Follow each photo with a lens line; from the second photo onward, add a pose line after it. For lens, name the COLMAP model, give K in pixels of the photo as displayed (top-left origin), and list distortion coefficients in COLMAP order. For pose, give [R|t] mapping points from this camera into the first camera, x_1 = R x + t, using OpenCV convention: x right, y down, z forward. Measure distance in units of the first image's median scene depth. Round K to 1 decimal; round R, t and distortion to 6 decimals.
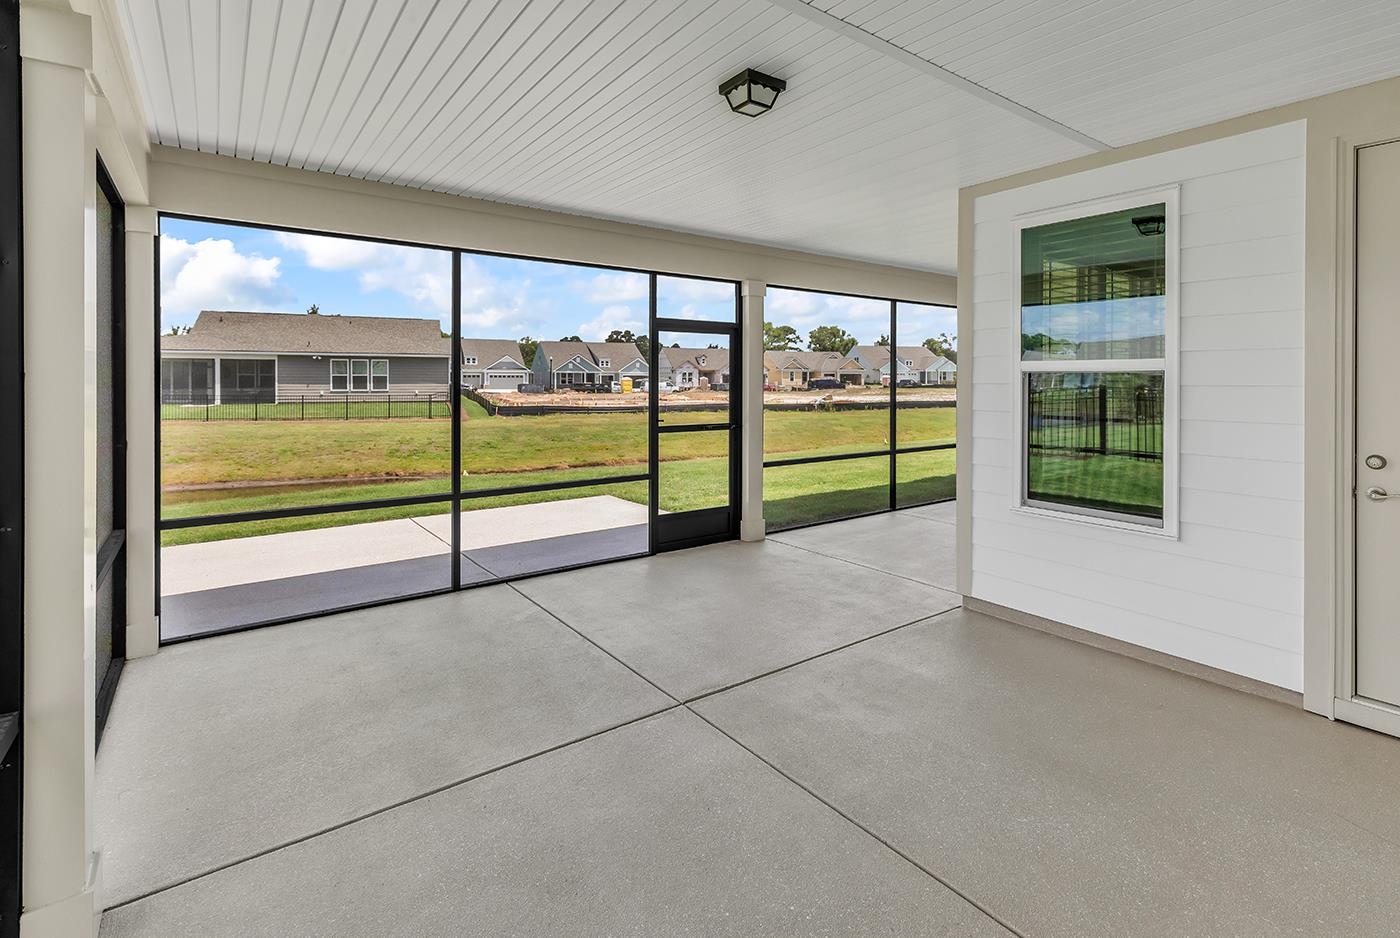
lens RADIAL K [[671.9, 0, 698.2], [0, 671.9, 444.6], [0, 0, 1]] dist [0.000878, 0.000553]
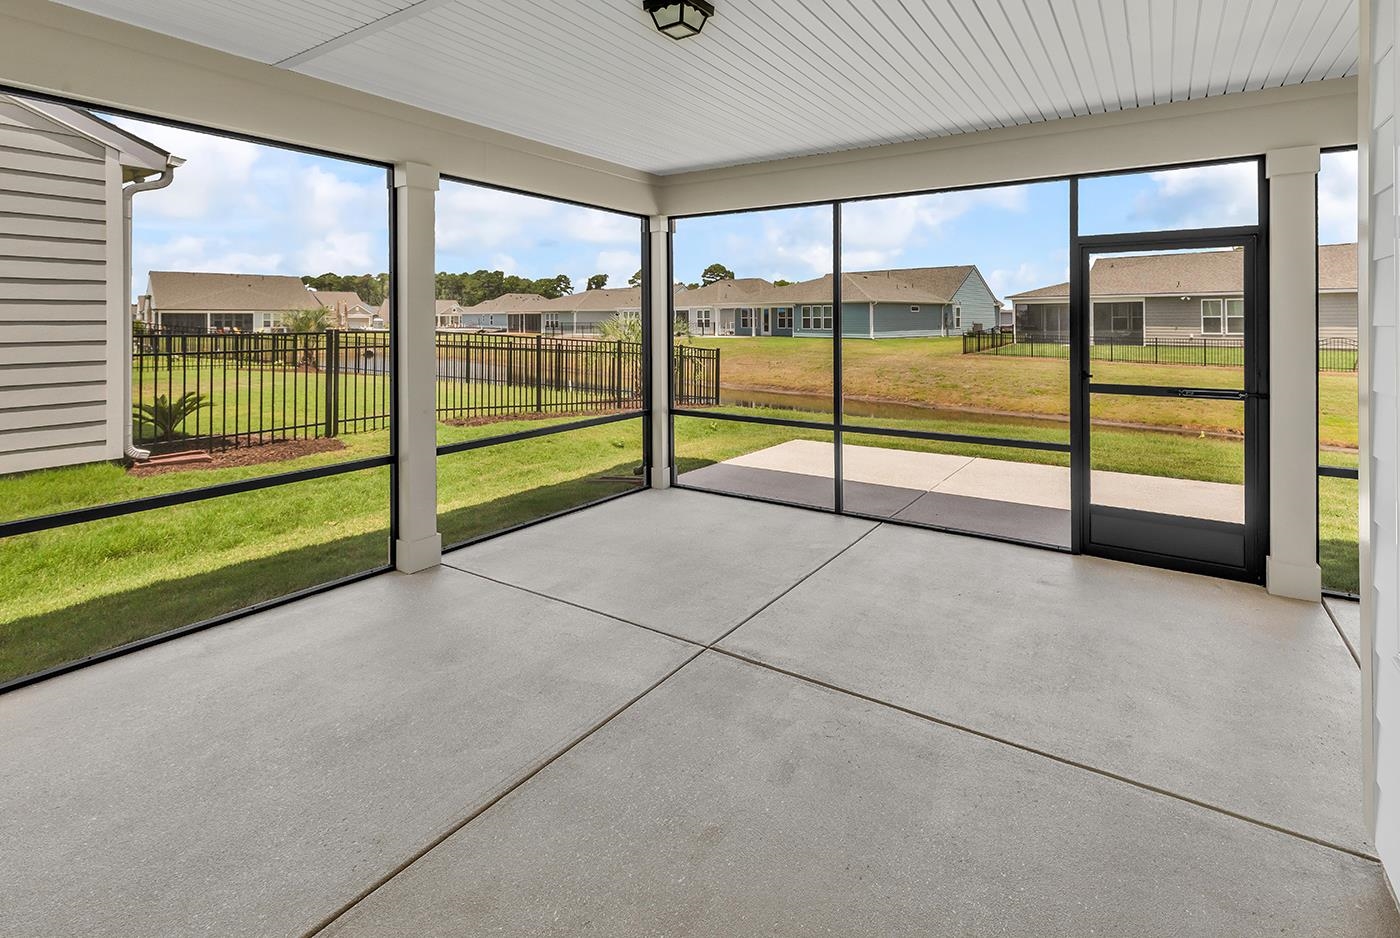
lens RADIAL K [[656.3, 0, 698.1], [0, 656.3, 388.0], [0, 0, 1]] dist [-0.004269, -0.000159]
pose [[0.334113, 0.091442, -0.938087, 0.456032], [-0.087822, 0.993973, 0.065610, -0.030666], [0.938432, 0.060464, 0.340130, 0.341962]]
